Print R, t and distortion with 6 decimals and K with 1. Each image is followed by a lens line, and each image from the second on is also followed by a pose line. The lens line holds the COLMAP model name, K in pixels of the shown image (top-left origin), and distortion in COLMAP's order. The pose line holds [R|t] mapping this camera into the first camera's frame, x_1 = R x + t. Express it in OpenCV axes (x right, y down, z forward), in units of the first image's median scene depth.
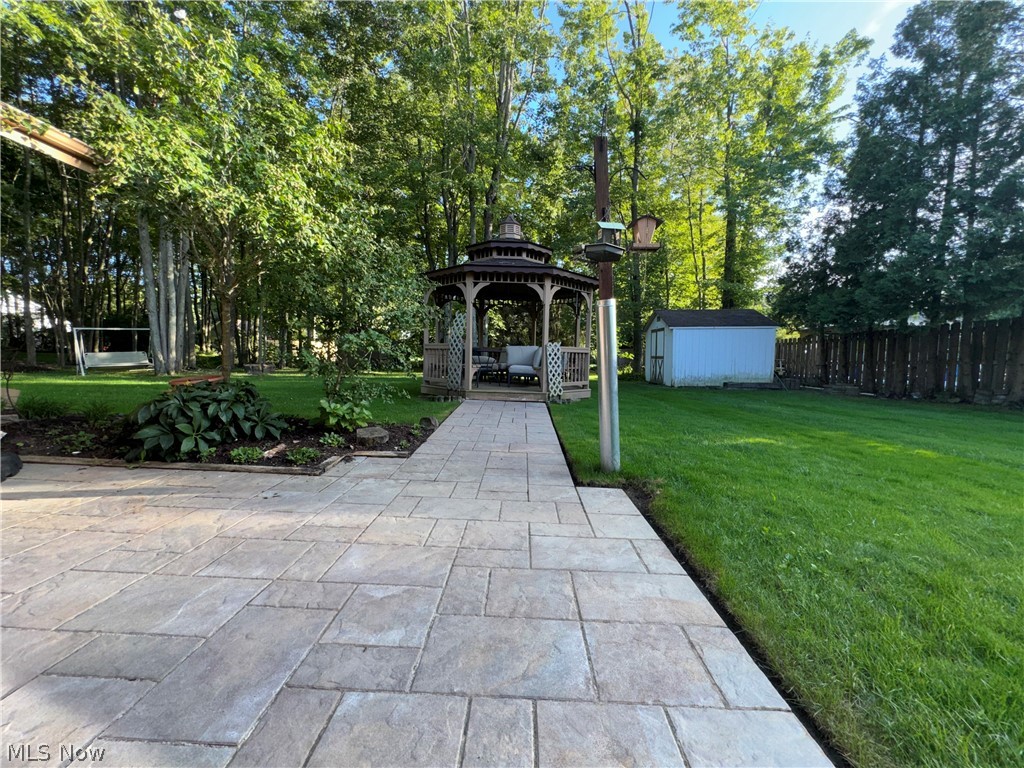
lens RADIAL K [[418.1, 0, 512.0], [0, 418.1, 384.0], [0, 0, 1]] dist [-0.000114, 0.000007]
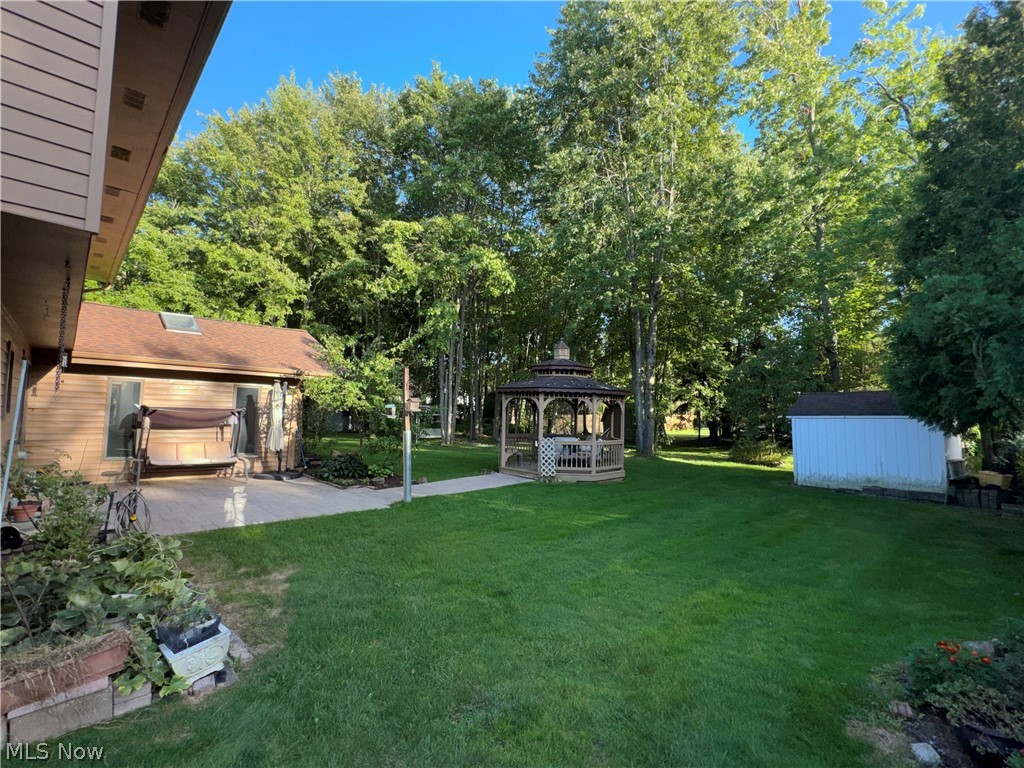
lens RADIAL K [[511.5, 0, 512.0], [0, 511.5, 384.0], [0, 0, 1]] dist [0.001707, 0.000078]
pose [[0.730911, -0.034161, -0.681618, 0.830876], [-0.063817, 0.990949, -0.118097, -0.047094], [0.679483, 0.129817, 0.722115, -0.254576]]
